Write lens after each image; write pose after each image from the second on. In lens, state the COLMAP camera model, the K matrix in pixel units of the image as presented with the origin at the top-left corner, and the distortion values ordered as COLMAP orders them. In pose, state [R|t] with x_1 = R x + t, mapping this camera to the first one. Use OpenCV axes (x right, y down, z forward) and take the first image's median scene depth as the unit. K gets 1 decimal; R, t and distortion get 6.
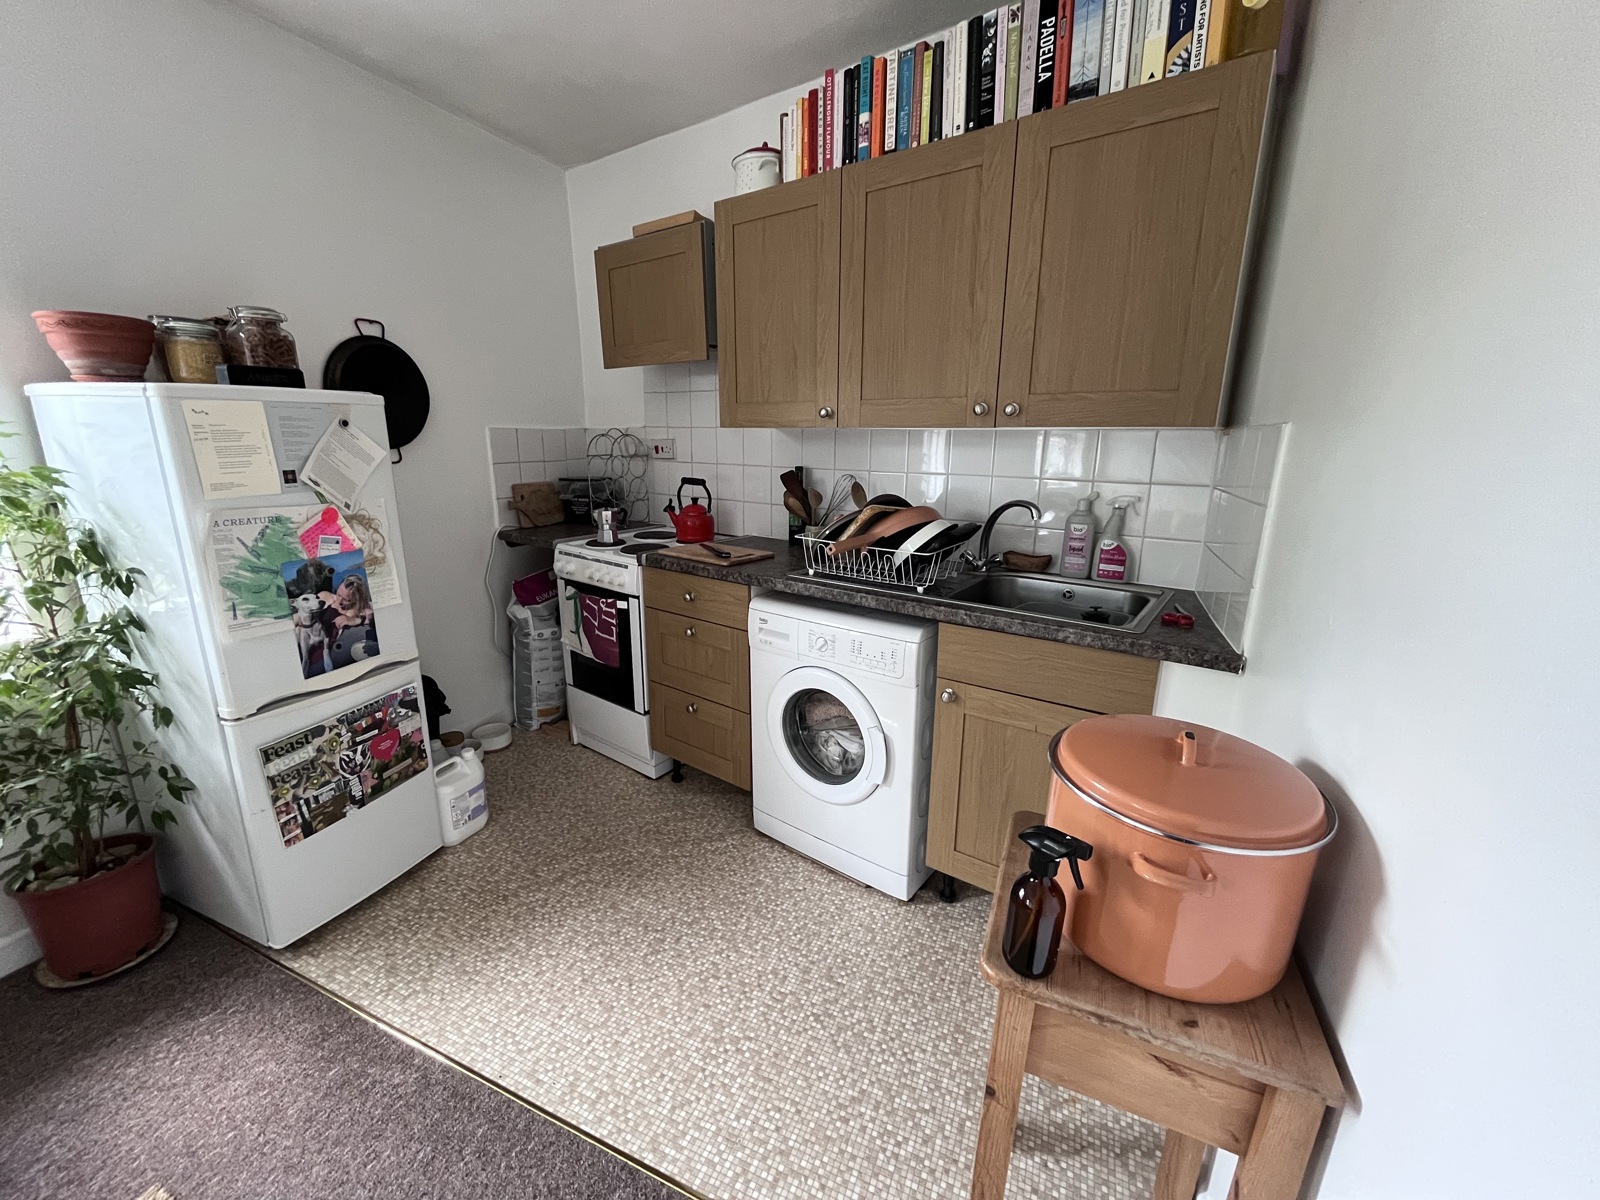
lens RADIAL K [[646.3, 0, 794.5], [0, 646.3, 600.0], [0, 0, 1]] dist [-0.003559, 0.000084]
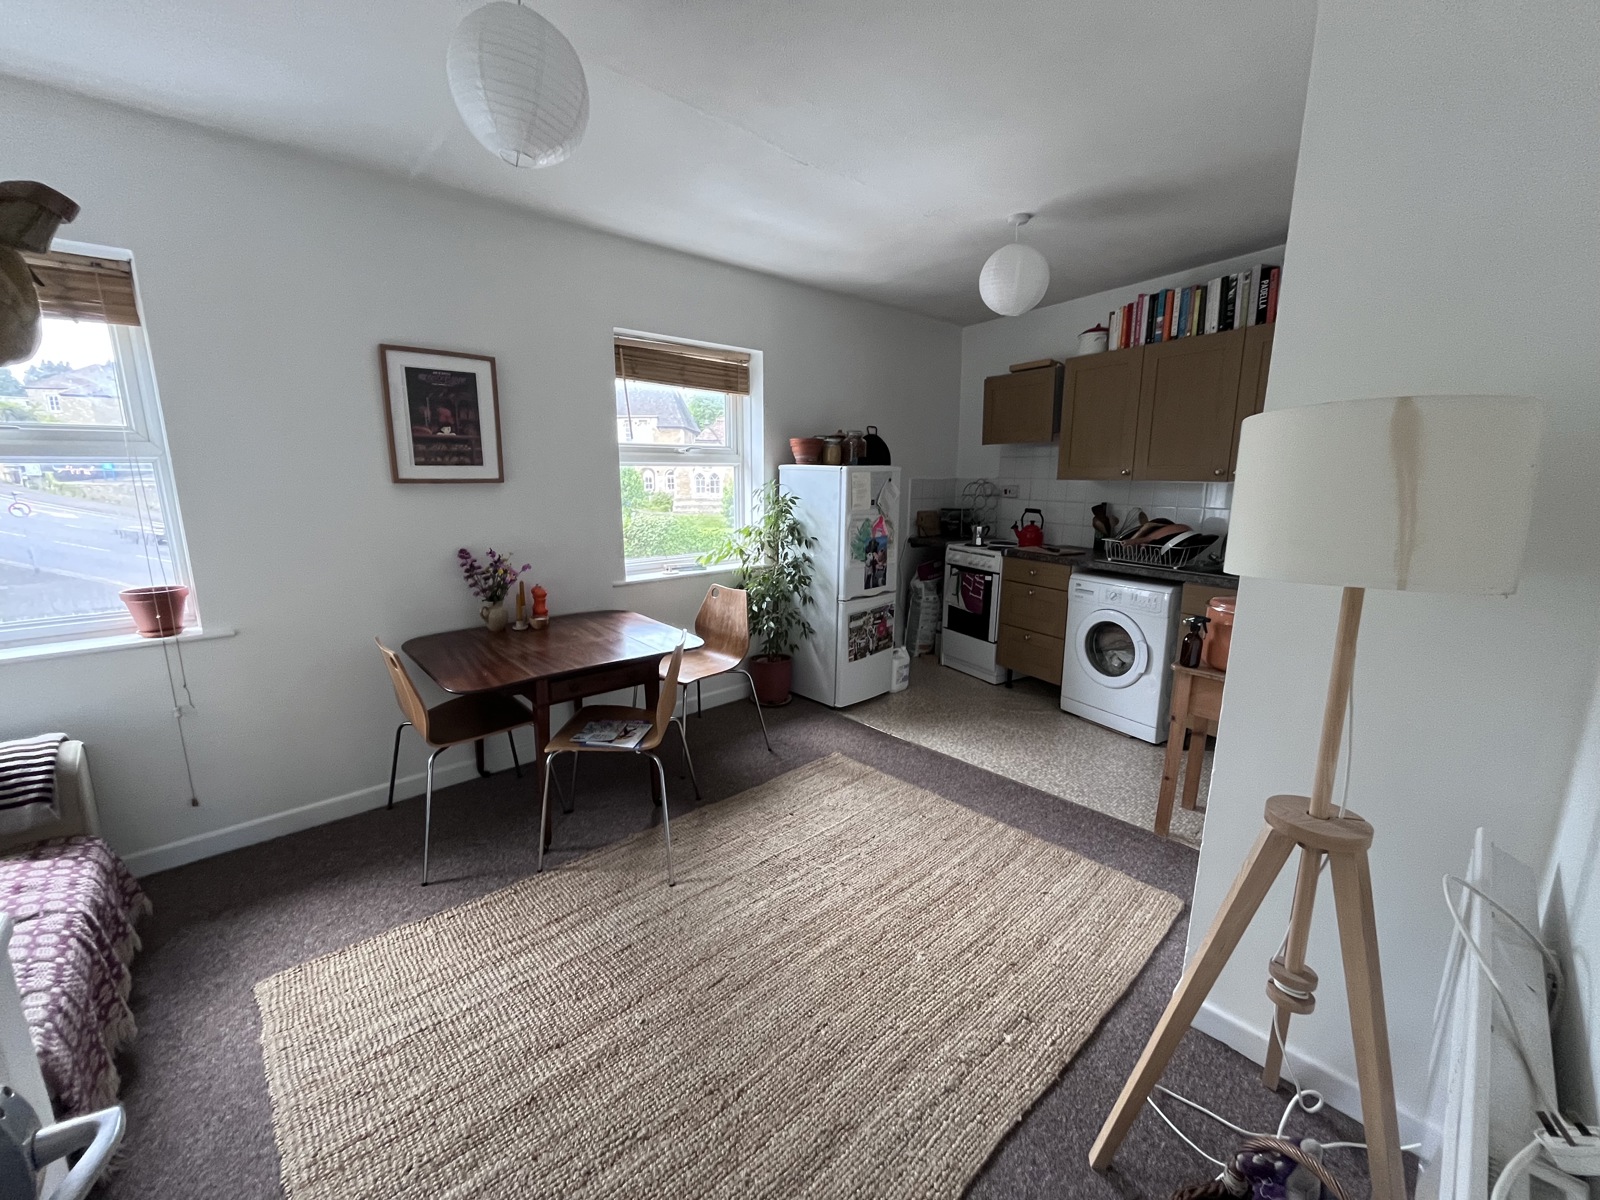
lens RADIAL K [[646.3, 0, 794.5], [0, 646.3, 600.0], [0, 0, 1]] dist [-0.003559, 0.000084]
pose [[0.916307, 0.072953, -0.393775, -0.061659], [-0.096213, 0.994572, -0.039624, 0.223627], [0.388747, 0.074194, 0.918352, -0.985679]]
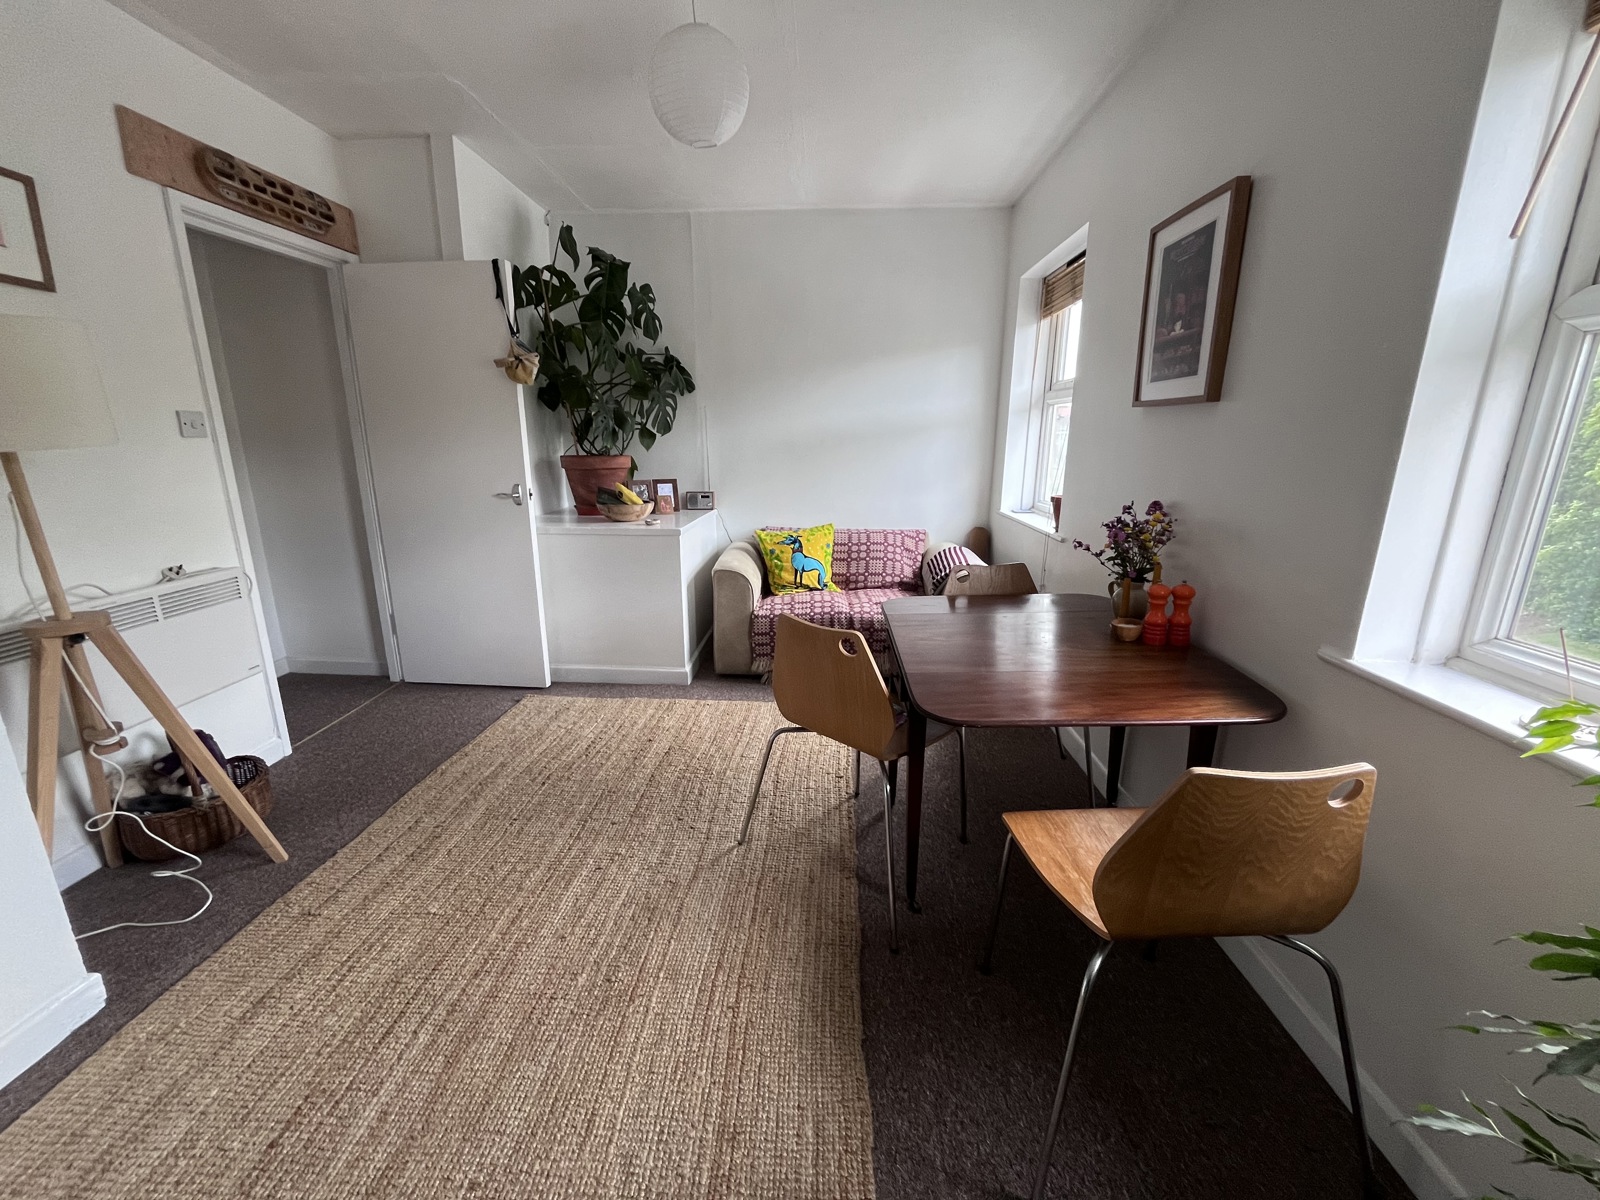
lens RADIAL K [[646.3, 0, 794.5], [0, 646.3, 600.0], [0, 0, 1]] dist [-0.003559, 0.000084]
pose [[-0.933919, 0.076225, -0.349263, -0.407597], [-0.102531, 0.878841, 0.465968, -0.136518], [0.342465, 0.470987, -0.812951, 0.666742]]
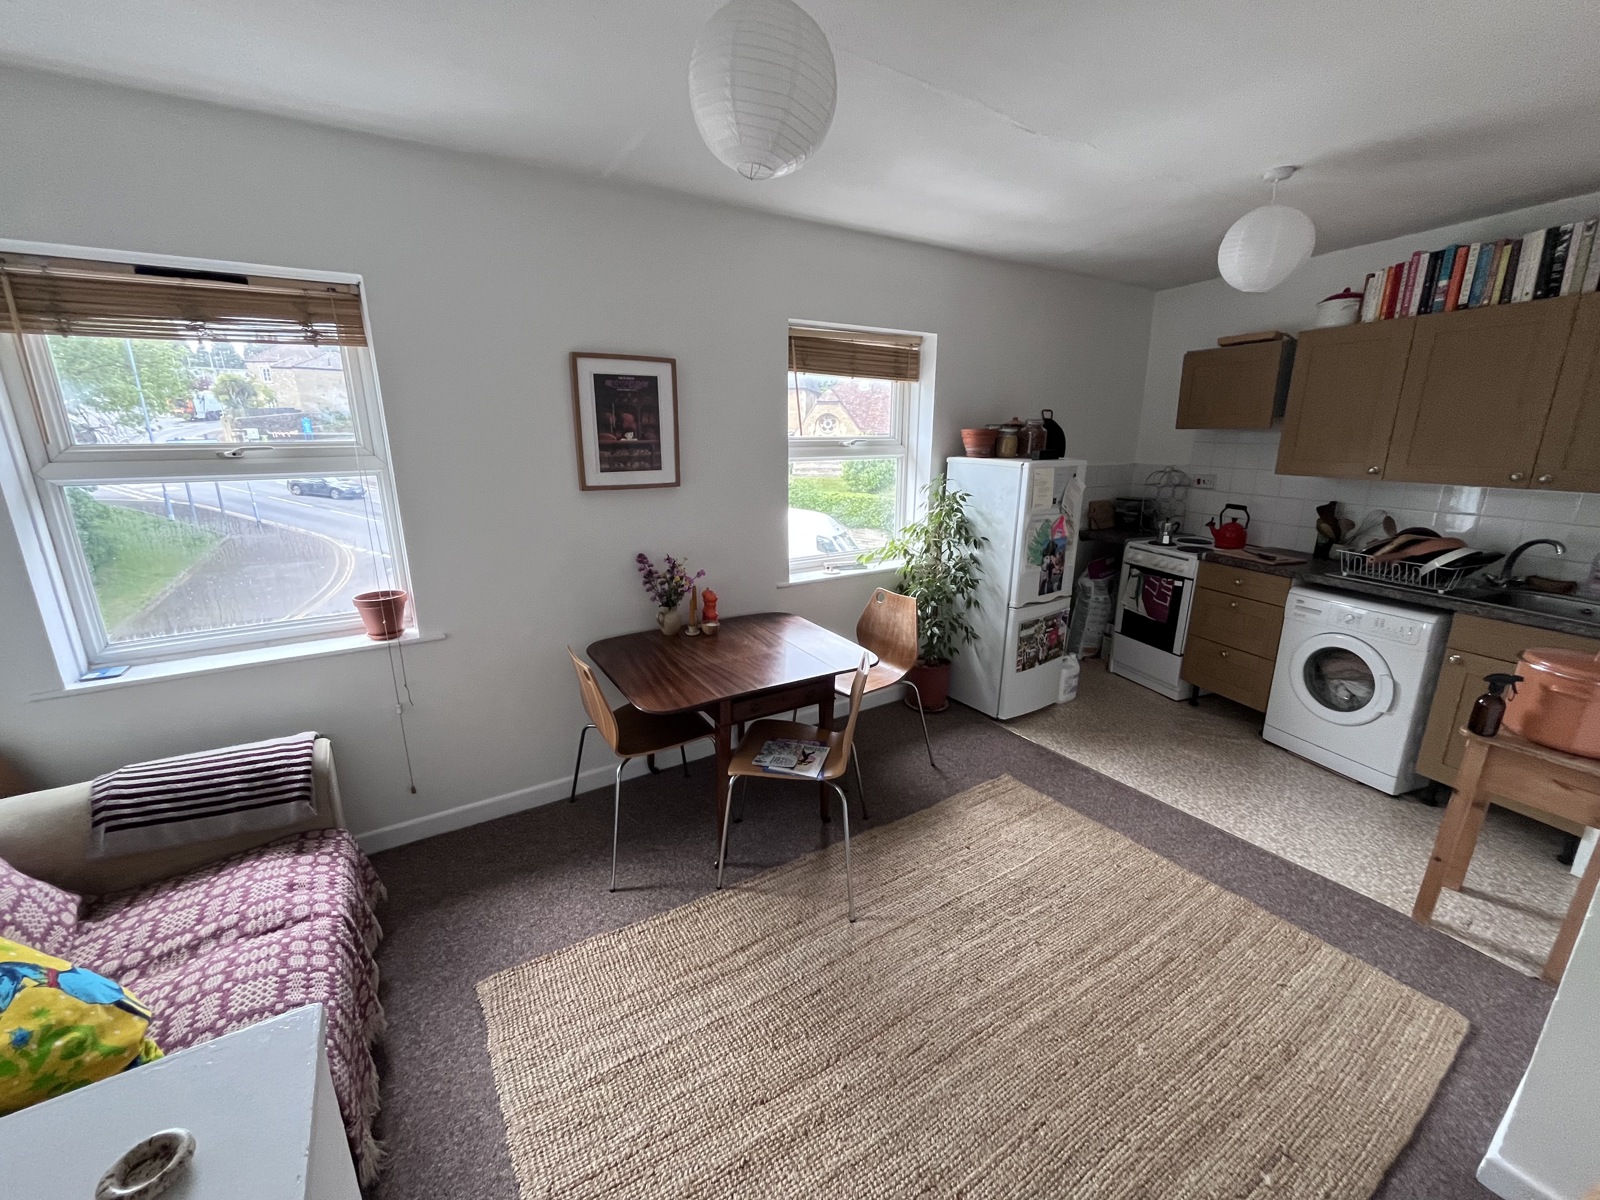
lens RADIAL K [[646.3, 0, 794.5], [0, 646.3, 600.0], [0, 0, 1]] dist [-0.003559, 0.000084]
pose [[0.832109, 0.132403, -0.538576, -0.227663], [-0.131868, 0.990470, 0.039758, 0.128426], [0.538708, 0.037938, 0.841638, -0.988609]]
